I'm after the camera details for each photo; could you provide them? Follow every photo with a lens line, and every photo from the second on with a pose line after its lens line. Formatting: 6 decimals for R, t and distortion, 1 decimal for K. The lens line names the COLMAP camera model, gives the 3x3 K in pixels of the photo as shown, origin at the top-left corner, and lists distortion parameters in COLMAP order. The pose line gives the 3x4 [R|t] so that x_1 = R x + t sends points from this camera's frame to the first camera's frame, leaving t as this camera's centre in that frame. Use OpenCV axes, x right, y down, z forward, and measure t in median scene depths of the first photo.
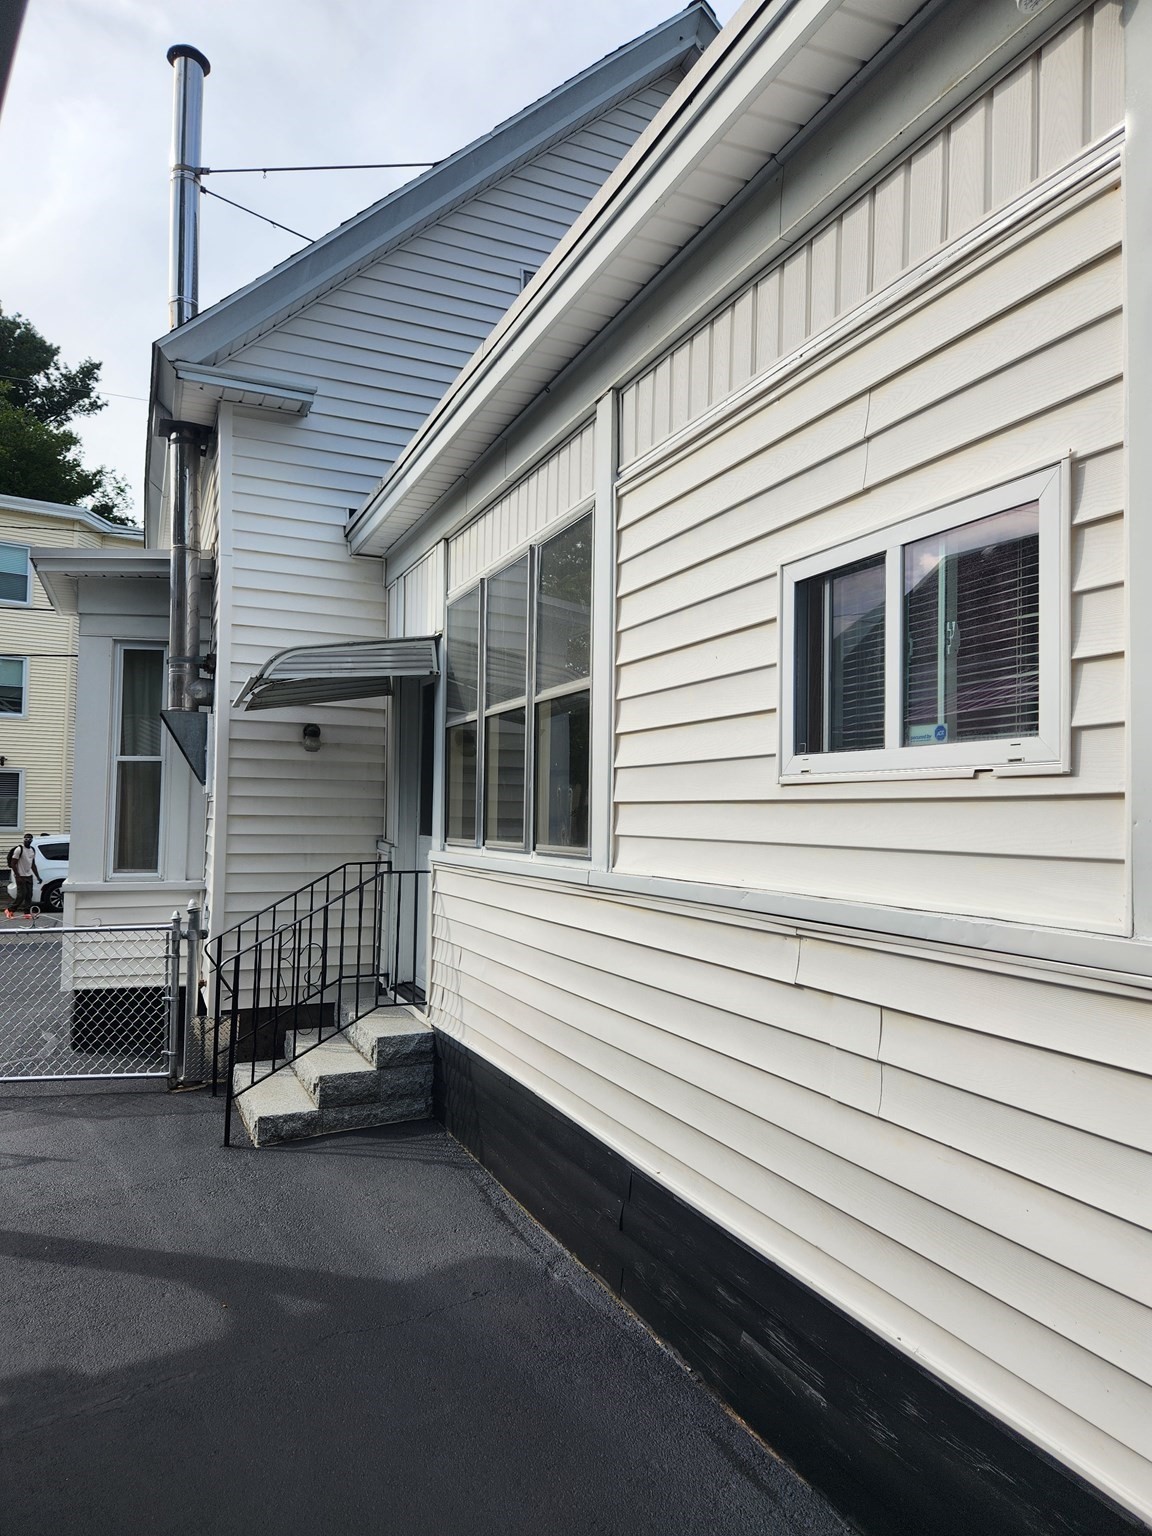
lens RADIAL K [[1008.2, 0, 565.6], [0, 1008.2, 768.7], [0, 0, 1]] dist [0.080672, -0.072064]
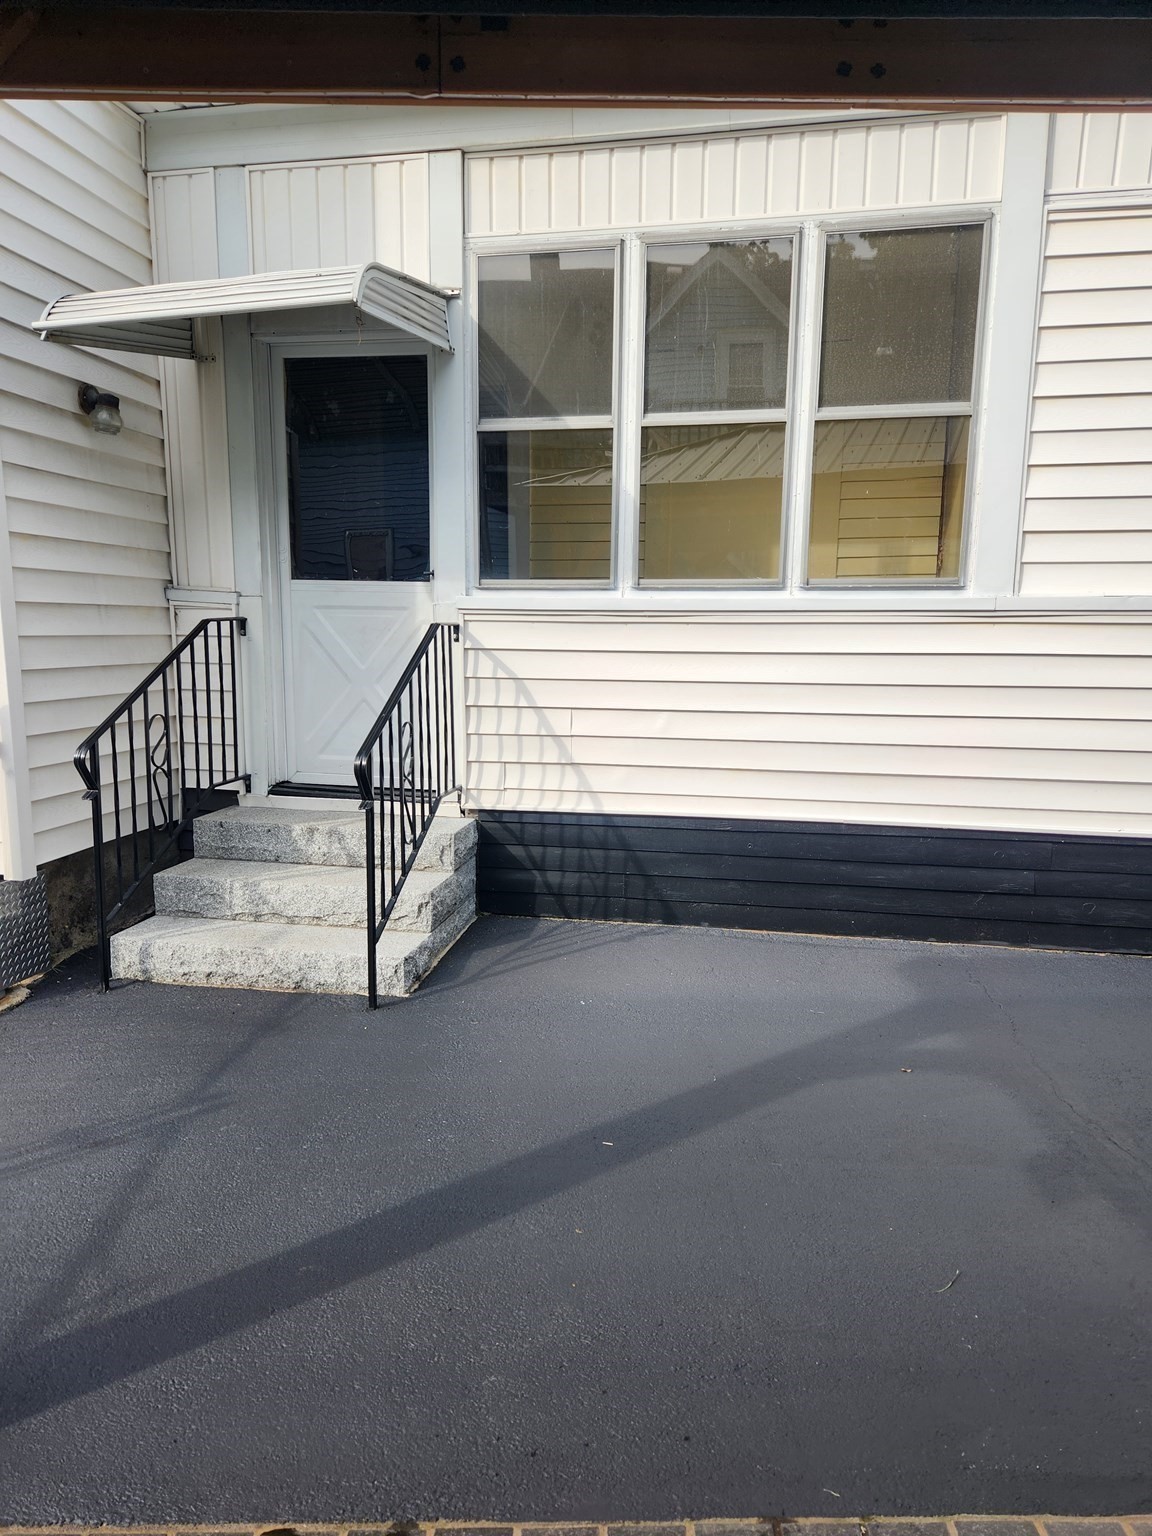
lens RADIAL K [[1008.2, 0, 565.6], [0, 1008.2, 768.7], [0, 0, 1]] dist [0.080672, -0.072064]
pose [[0.572374, -0.122901, 0.810730, -0.892025], [-0.042112, 0.982994, 0.178746, 0.085558], [-0.818911, -0.136451, 0.557464, 0.587970]]
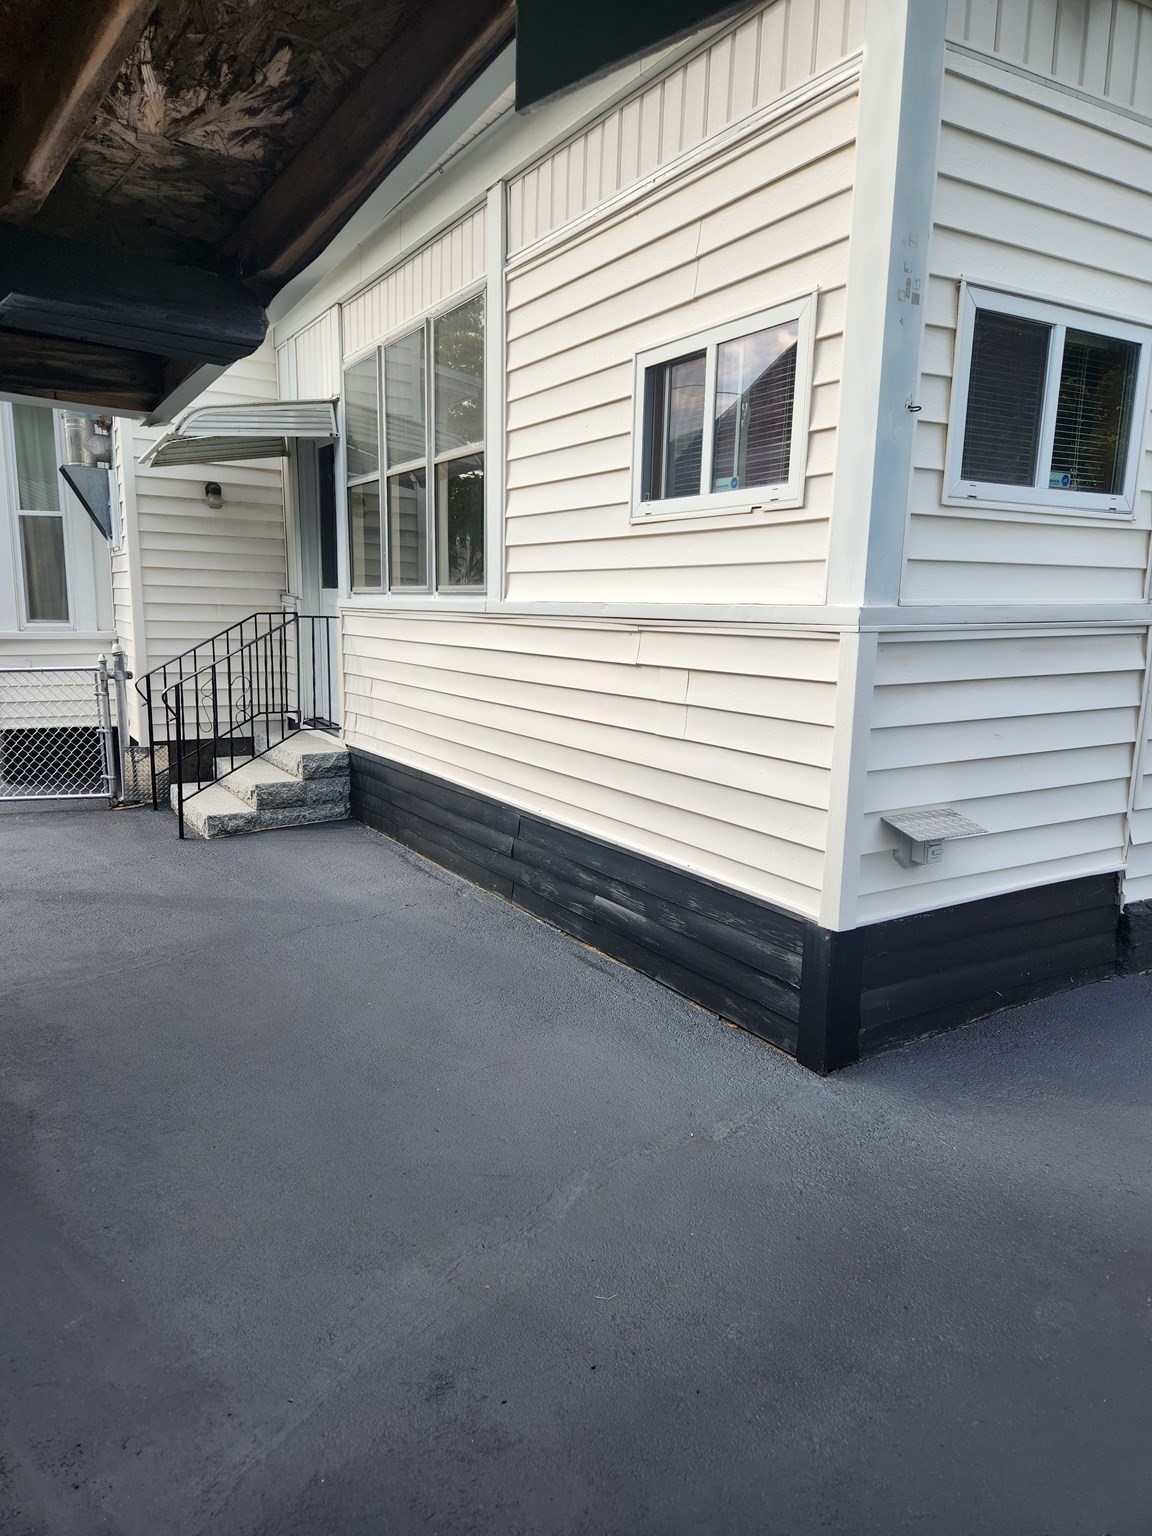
lens RADIAL K [[1008.2, 0, 565.6], [0, 1008.2, 768.7], [0, 0, 1]] dist [0.080672, -0.072064]
pose [[0.991700, -0.017205, 0.127420, -0.034817], [-0.010202, 0.977354, 0.211364, 0.029654], [-0.128171, -0.210910, 0.969066, -0.237986]]
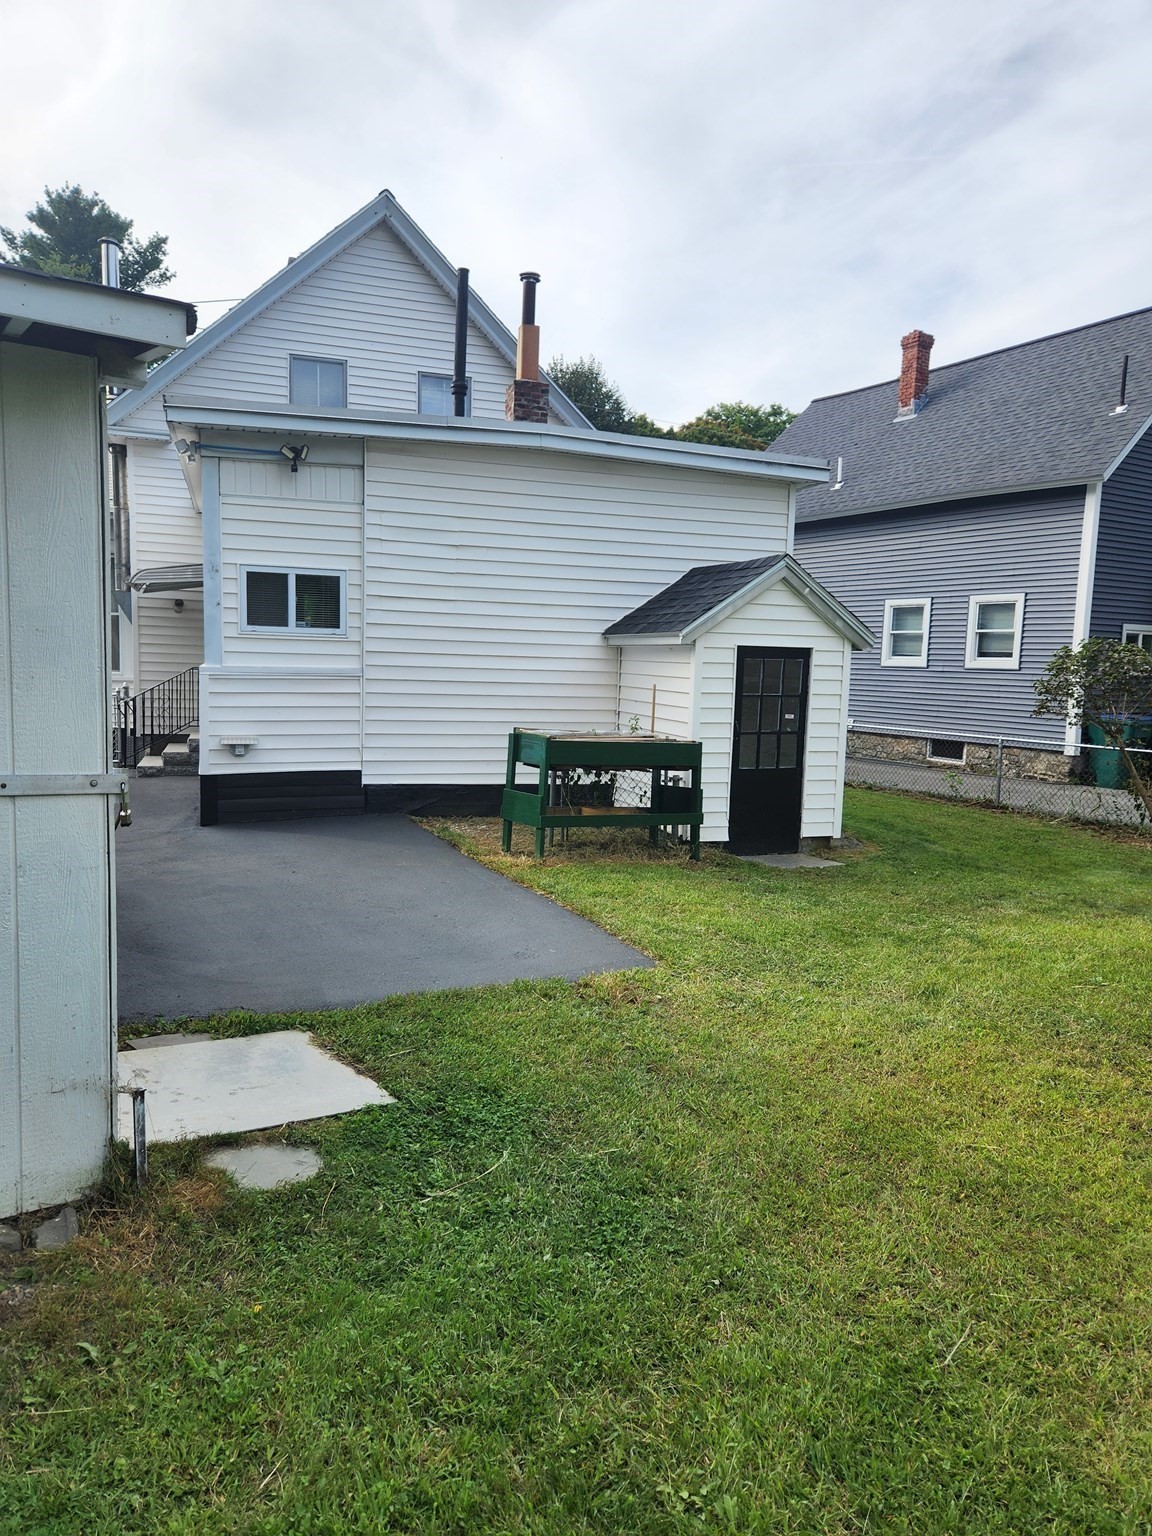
lens RADIAL K [[1008.2, 0, 565.6], [0, 1008.2, 768.7], [0, 0, 1]] dist [0.080672, -0.072064]
pose [[0.994912, 0.030792, -0.095924, 1.075908], [-0.015835, 0.988107, 0.152950, -0.049365], [0.099493, -0.150653, 0.983567, -1.468228]]
